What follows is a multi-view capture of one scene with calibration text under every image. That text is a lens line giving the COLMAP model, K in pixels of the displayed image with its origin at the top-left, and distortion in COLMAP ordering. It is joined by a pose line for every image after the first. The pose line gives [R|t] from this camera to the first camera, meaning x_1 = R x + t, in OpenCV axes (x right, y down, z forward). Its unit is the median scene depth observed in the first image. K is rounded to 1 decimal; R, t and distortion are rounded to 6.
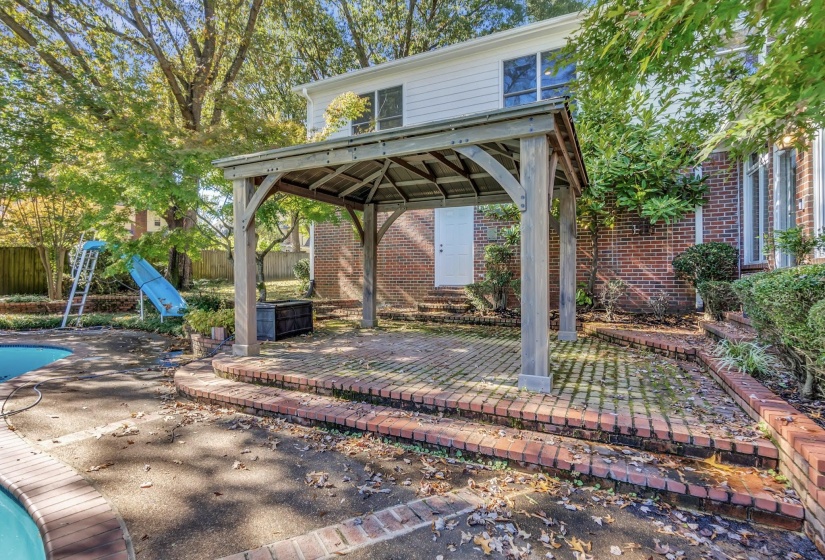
lens RADIAL K [[360.3, 0, 412.4], [0, 360.3, 276.3], [0, 0, 1]] dist [-0.025538, -0.000040]
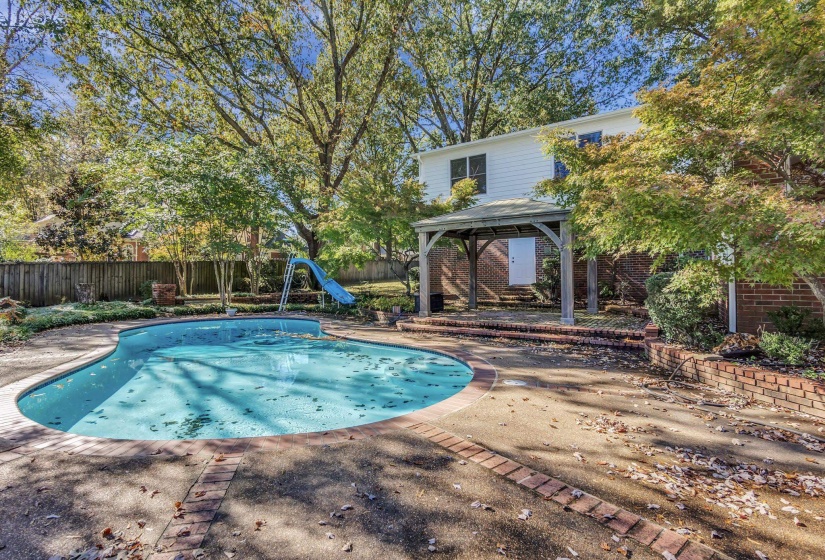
lens RADIAL K [[360.3, 0, 412.4], [0, 360.3, 276.3], [0, 0, 1]] dist [-0.025538, -0.000040]
pose [[0.990015, -0.008327, -0.140713, -0.149128], [0.007084, 0.999931, -0.009333, 0.002619], [0.140781, 0.008243, 0.990006, -0.655321]]
